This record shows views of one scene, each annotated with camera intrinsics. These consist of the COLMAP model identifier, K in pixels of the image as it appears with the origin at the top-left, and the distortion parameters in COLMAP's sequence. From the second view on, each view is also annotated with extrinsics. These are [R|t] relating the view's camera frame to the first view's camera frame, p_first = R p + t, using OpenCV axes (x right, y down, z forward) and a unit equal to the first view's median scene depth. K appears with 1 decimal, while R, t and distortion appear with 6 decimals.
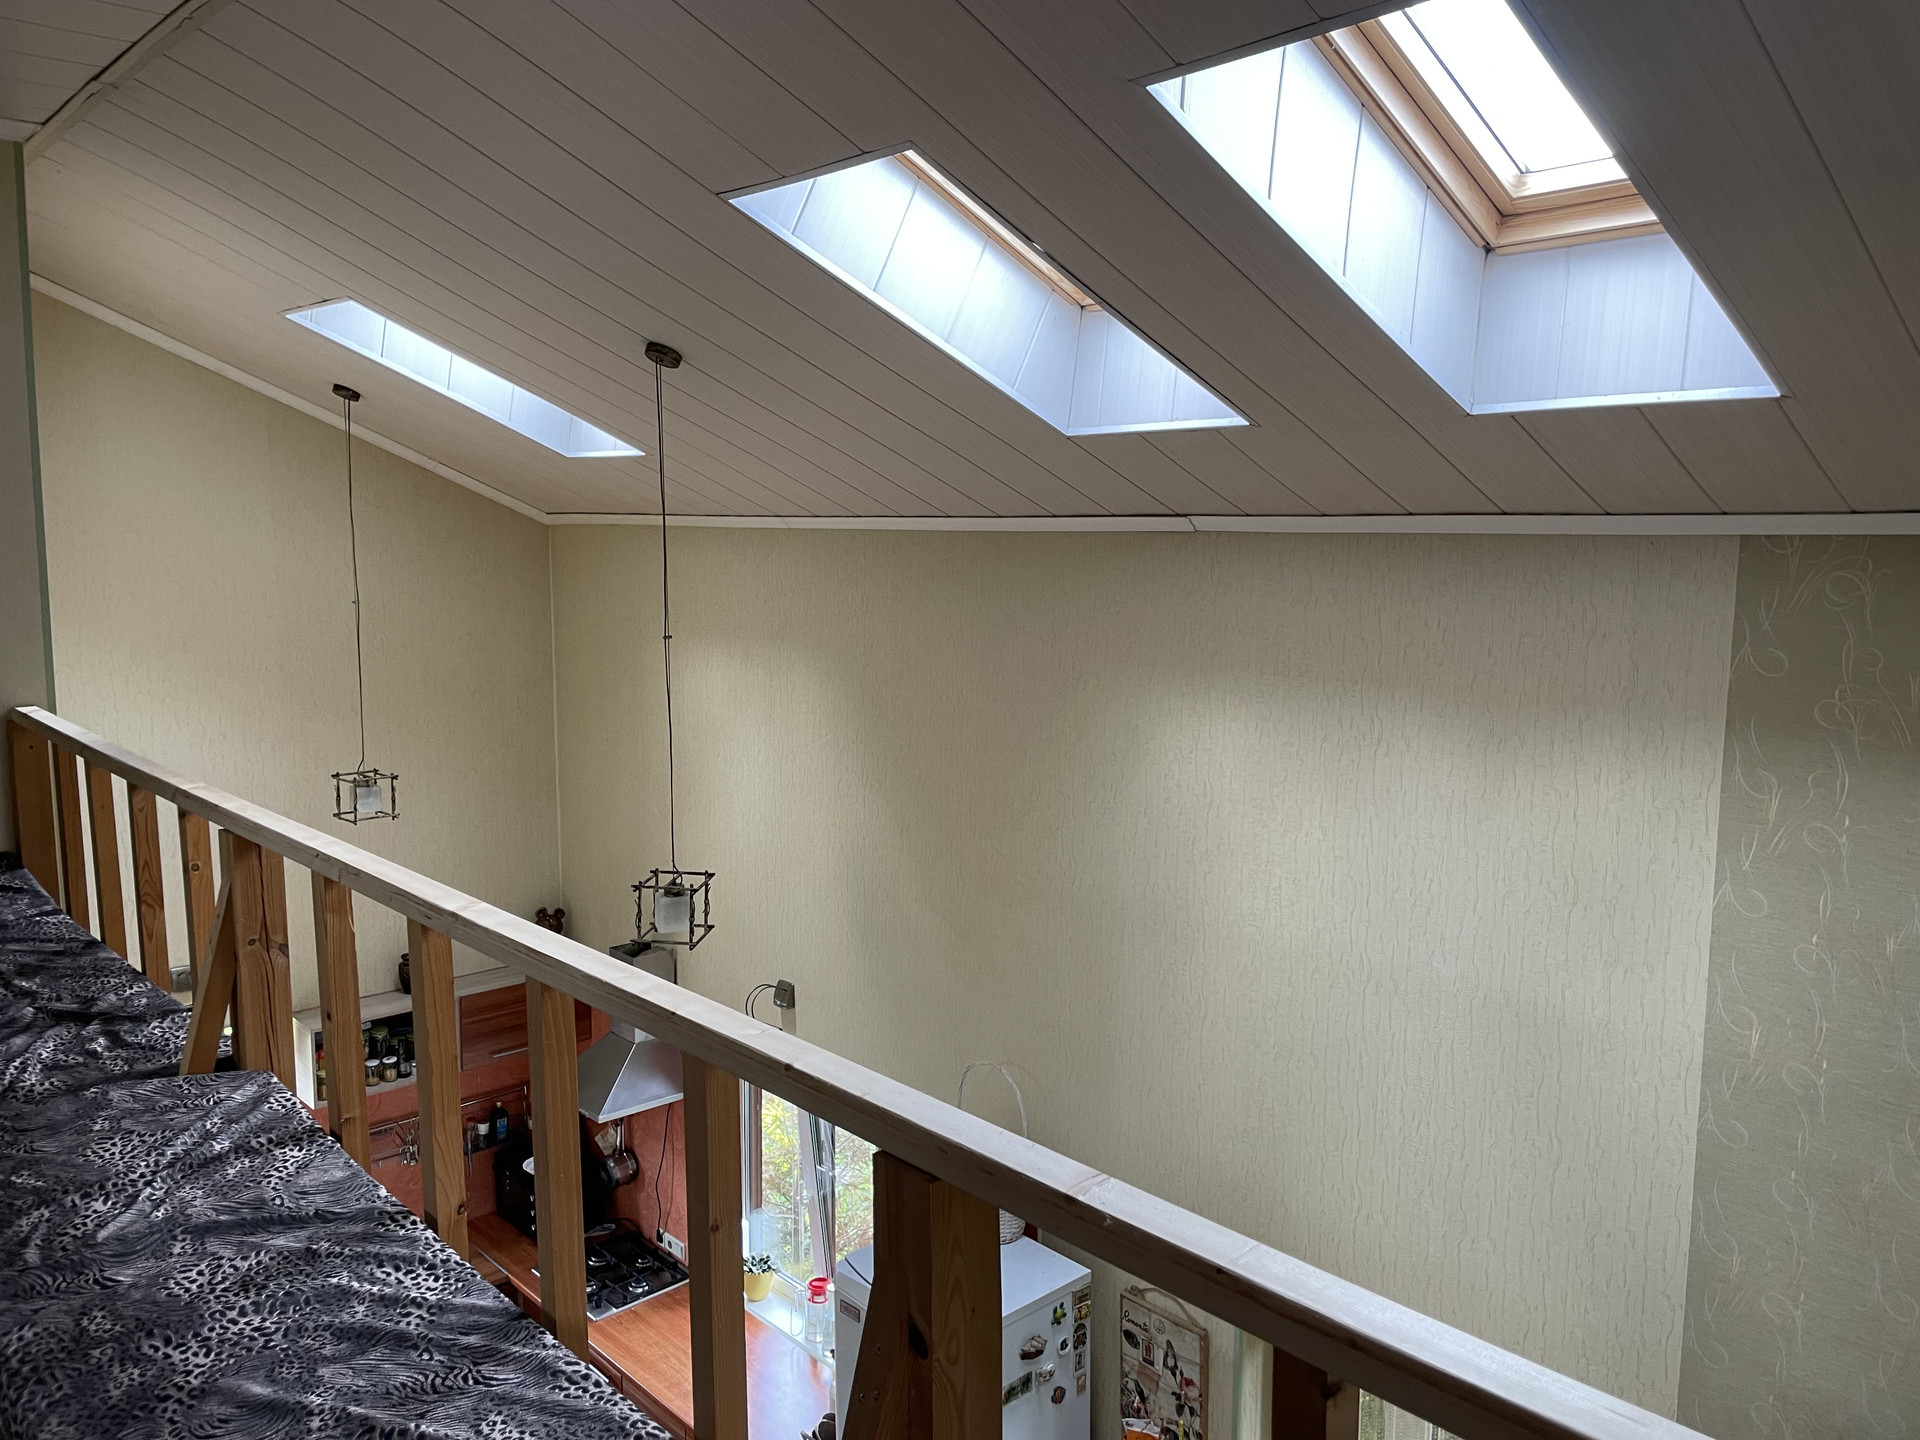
lens RADIAL K [[1416.9, 0, 954.5], [0, 1416.9, 729.3], [0, 0, 1]] dist [0.086743, -0.119178]
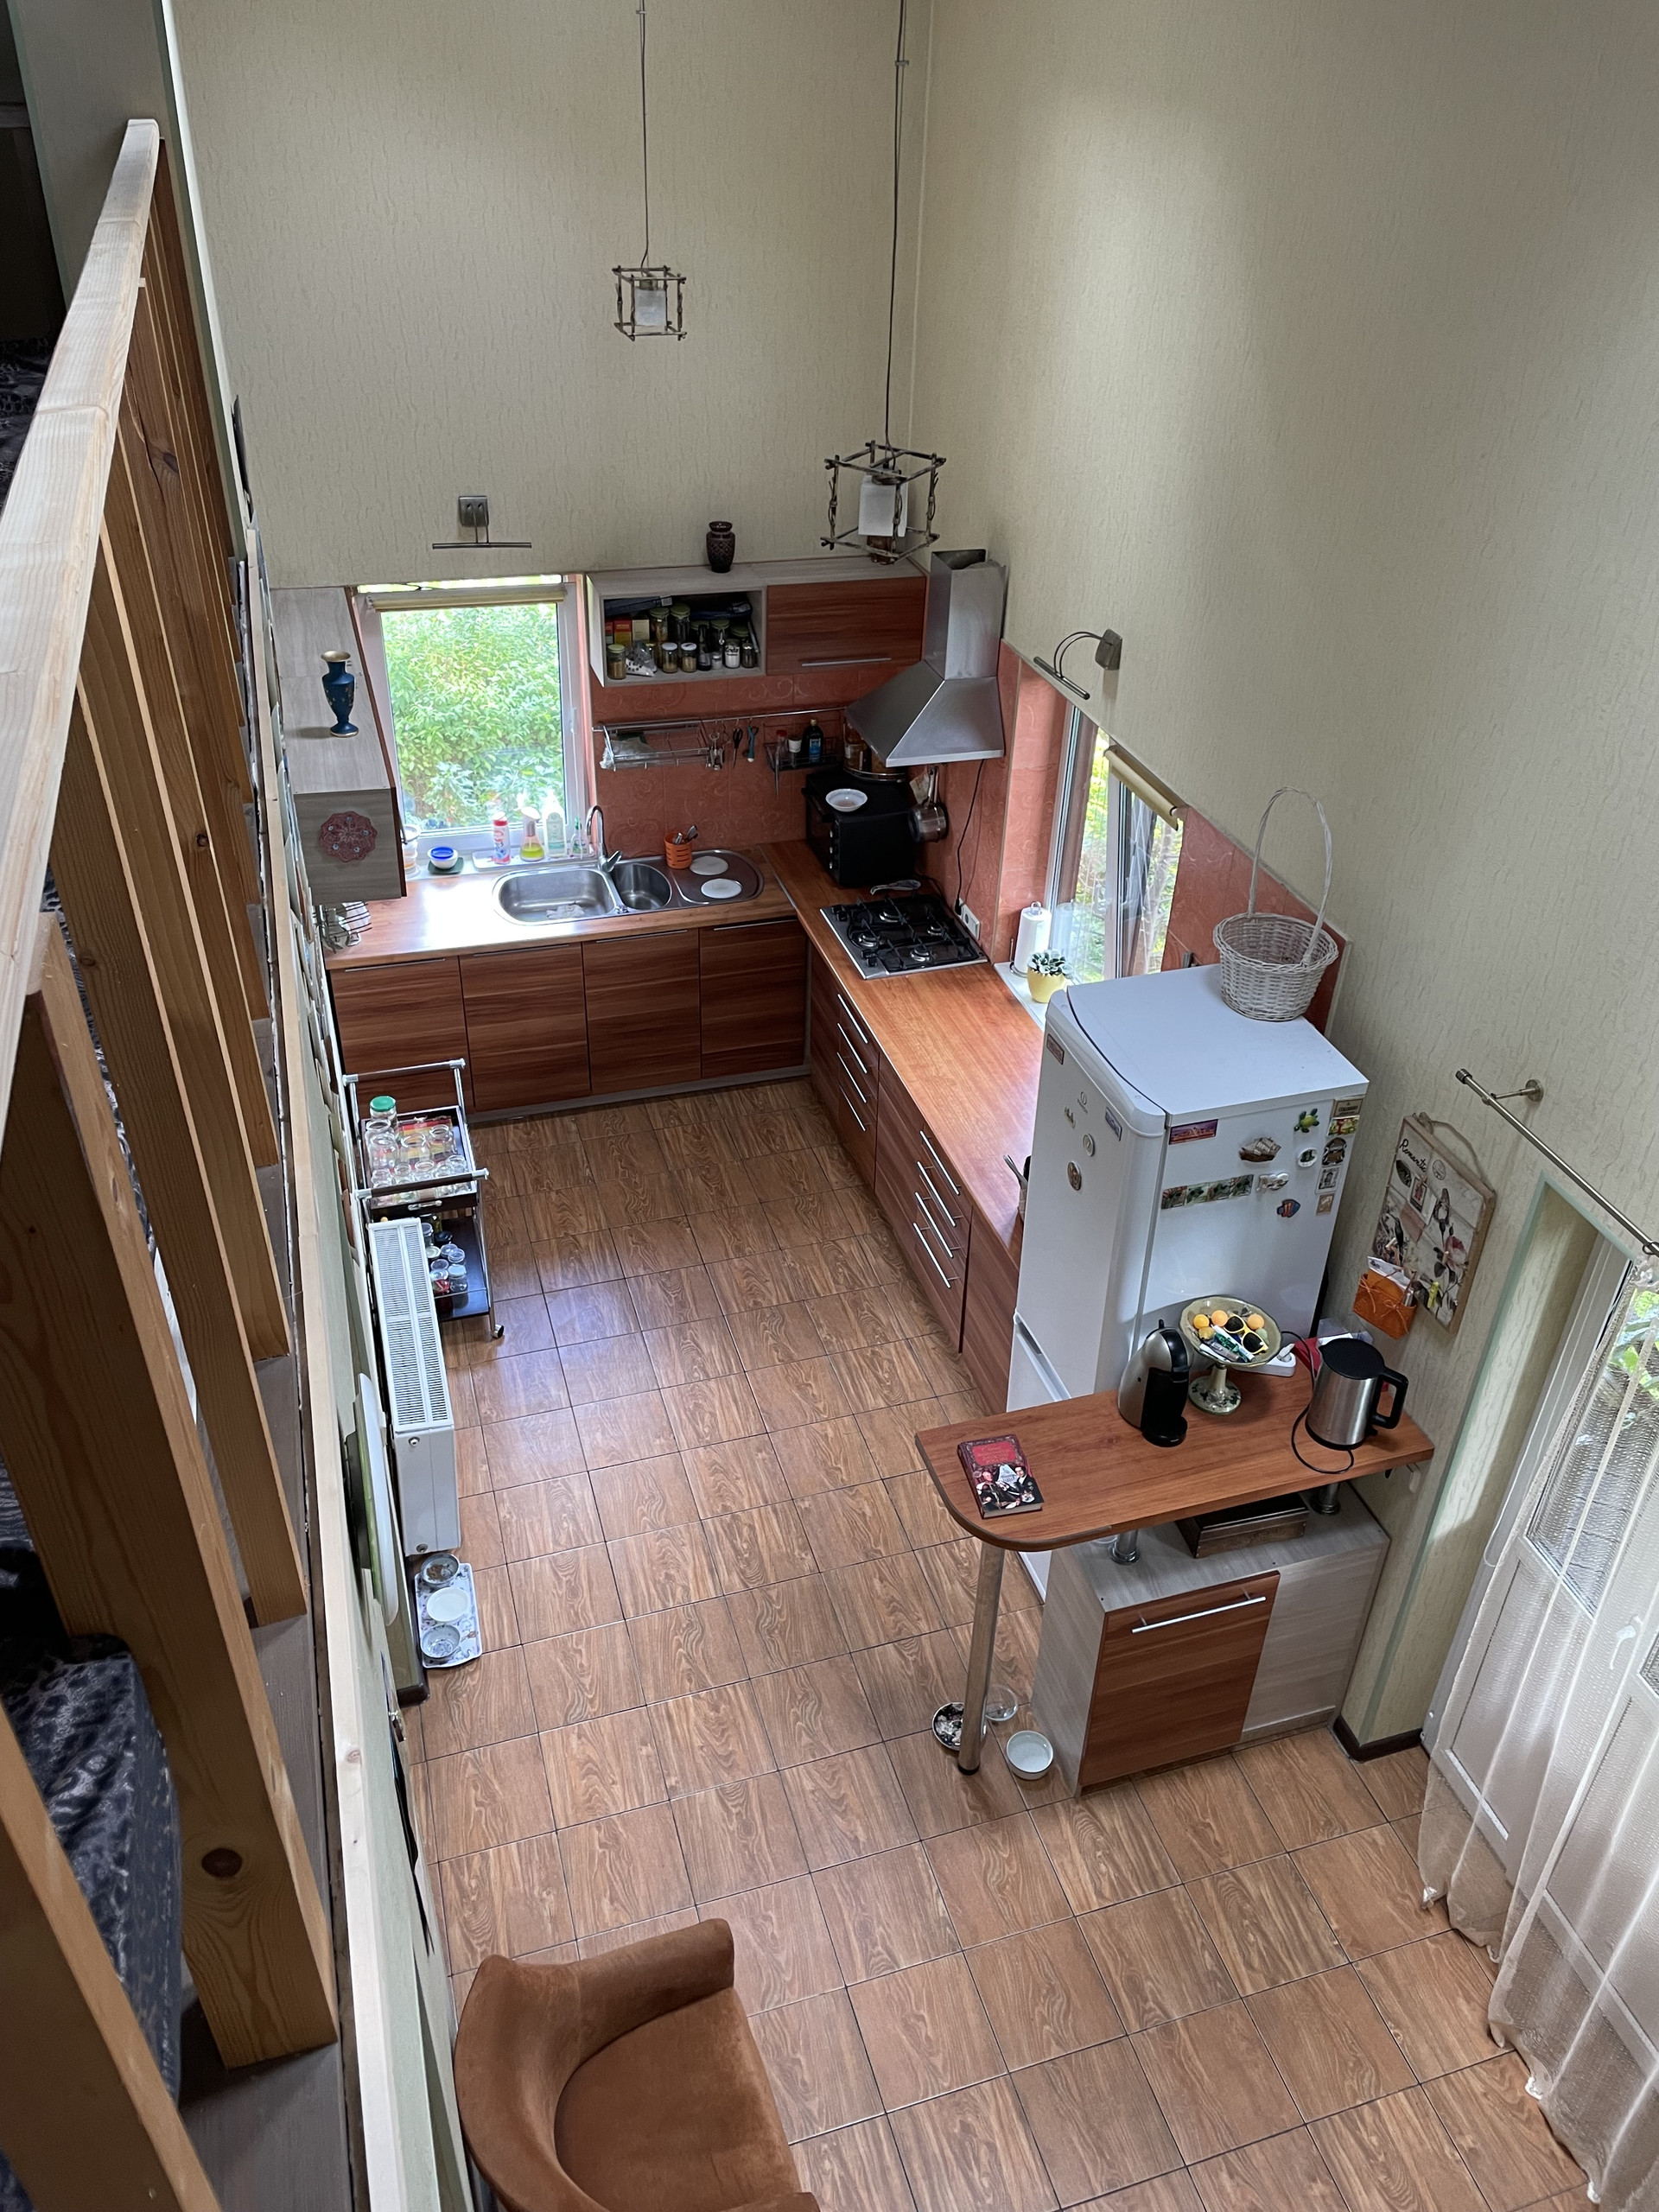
lens RADIAL K [[1632.4, 0, 872.1], [0, 1632.4, 1059.1], [0, 0, 1]] dist [0.086743, -0.119178]
pose [[0.908729, 0.253989, -0.331212, 0.139750], [-0.090102, 0.894200, 0.438507, 0.010668], [0.407546, -0.368641, 0.835470, 0.170842]]
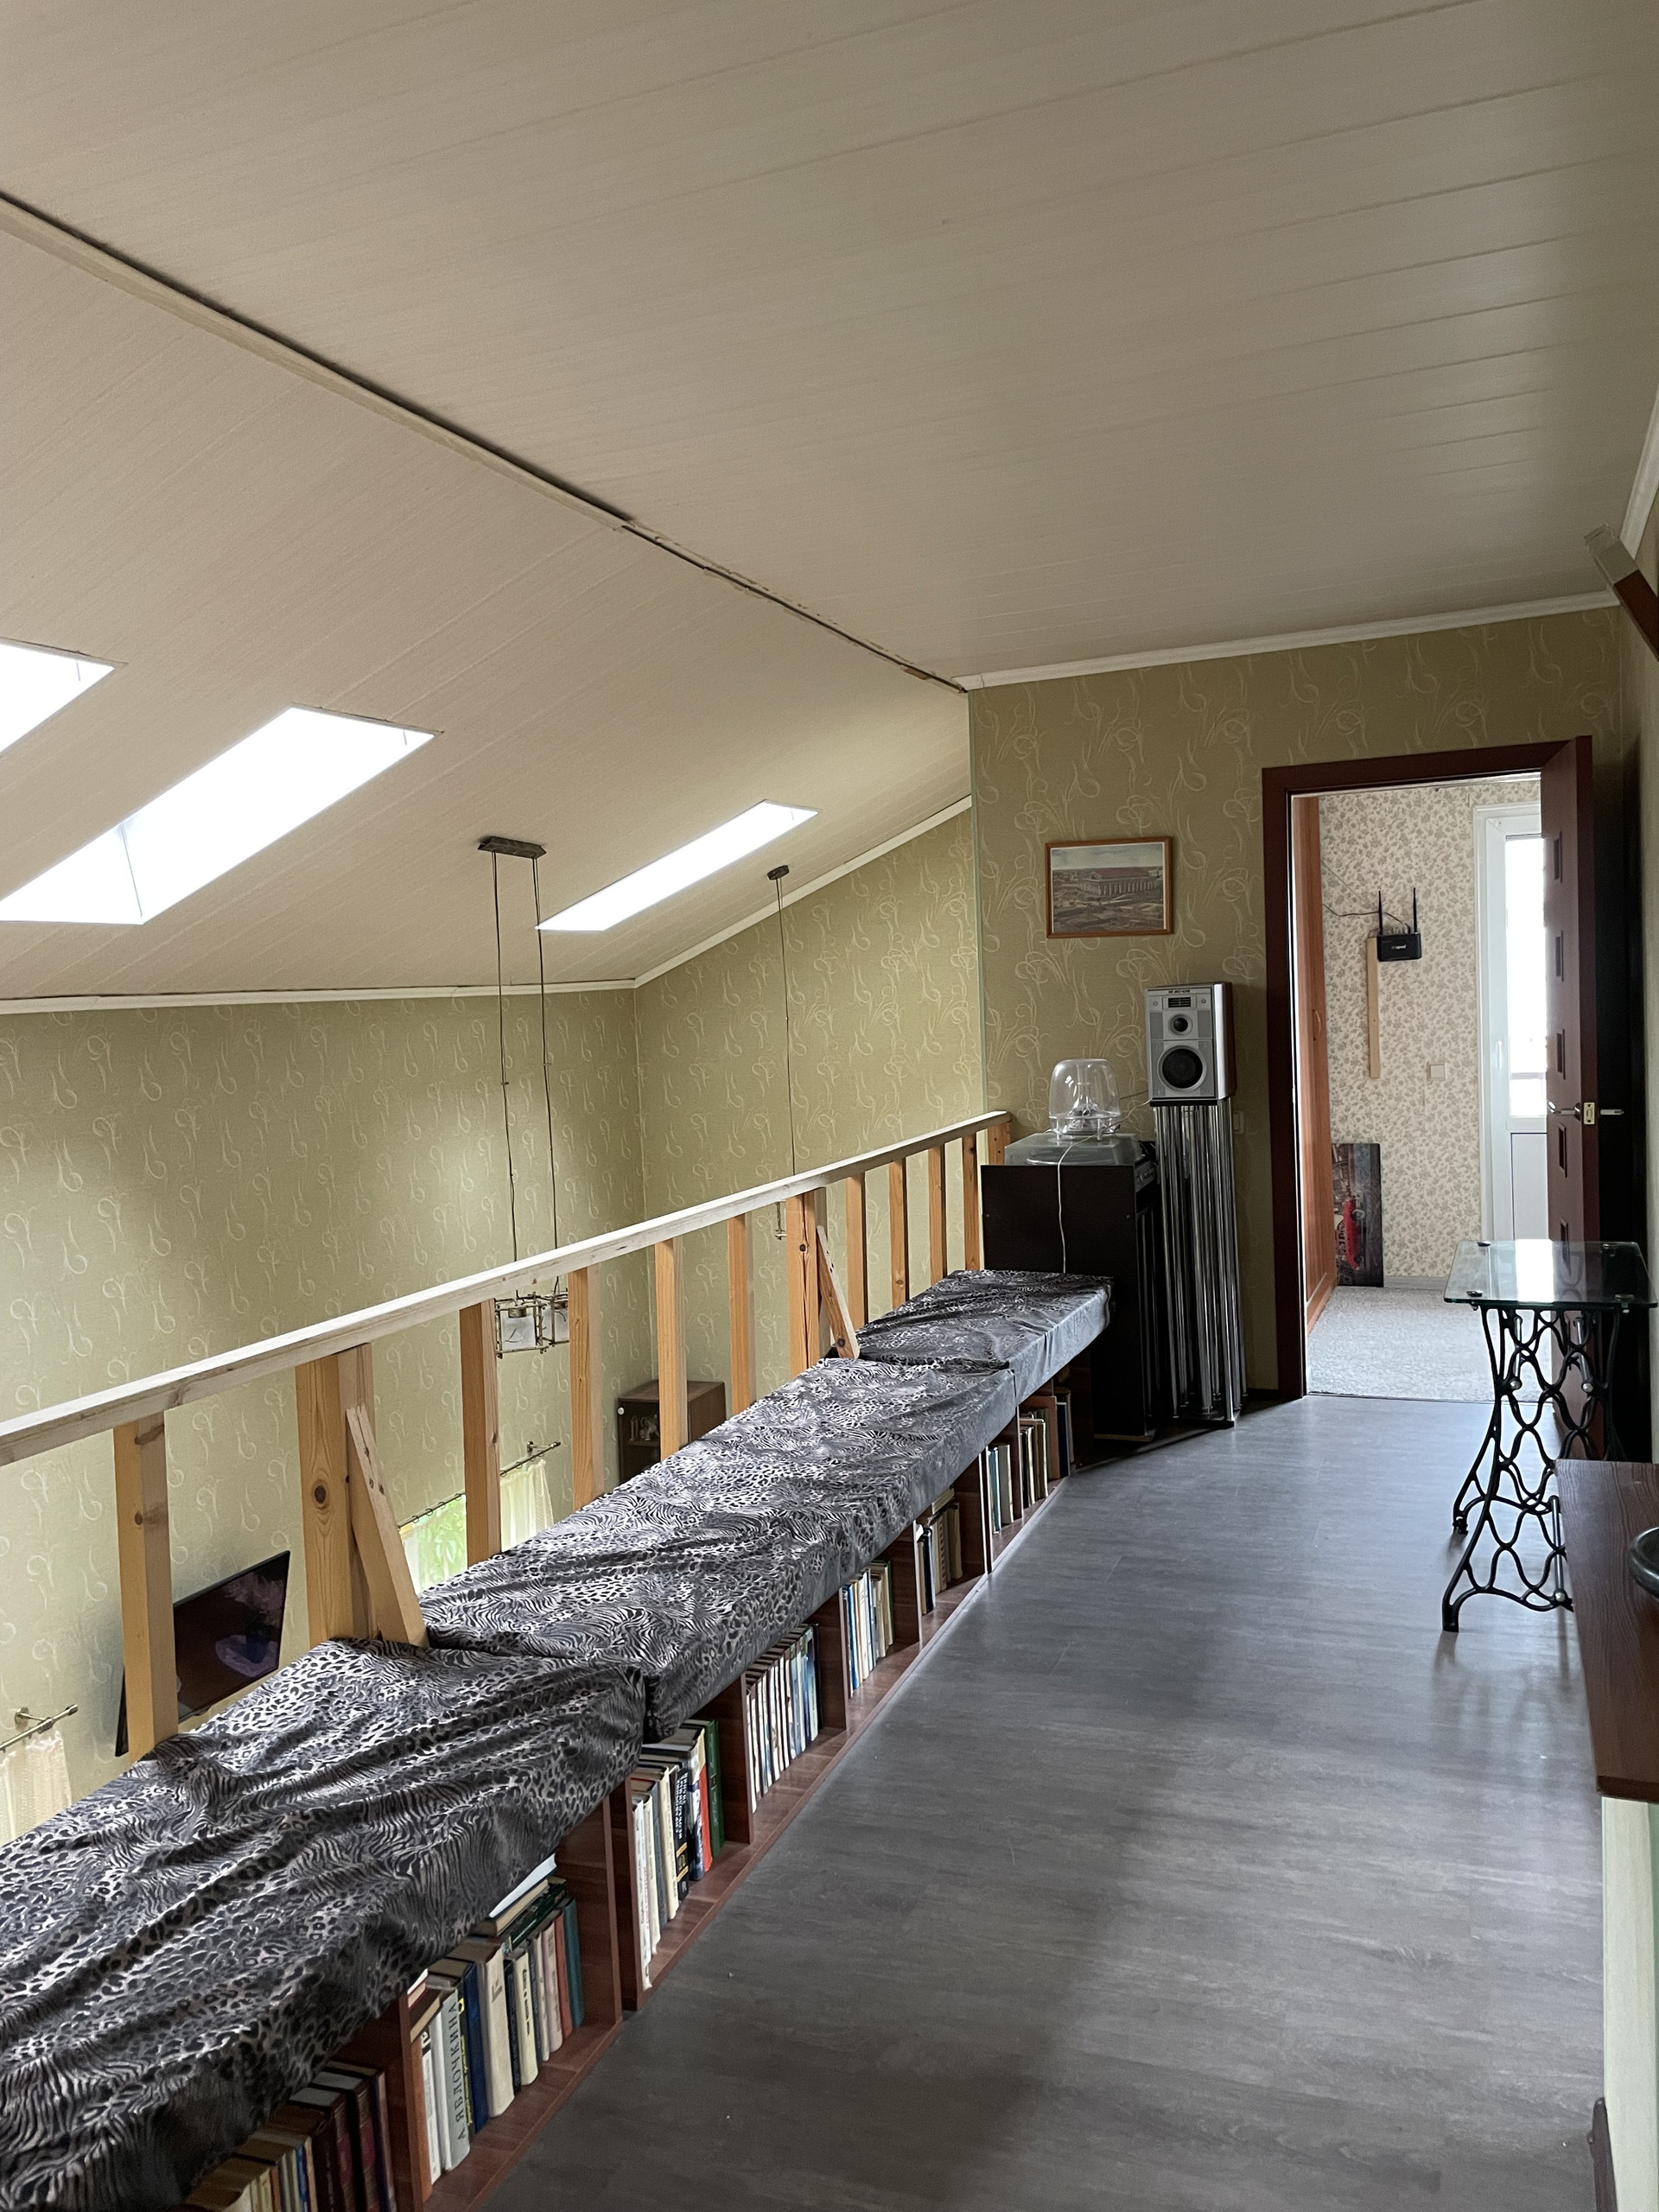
lens RADIAL K [[1632.4, 0, 841.2], [0, 1632.4, 1085.2], [0, 0, 1]] dist [0.086743, -0.119178]
pose [[-0.428235, -0.041853, 0.902698, -2.984588], [0.165601, 0.978376, 0.123922, -0.306318], [-0.888364, 0.202556, -0.412044, 2.217221]]
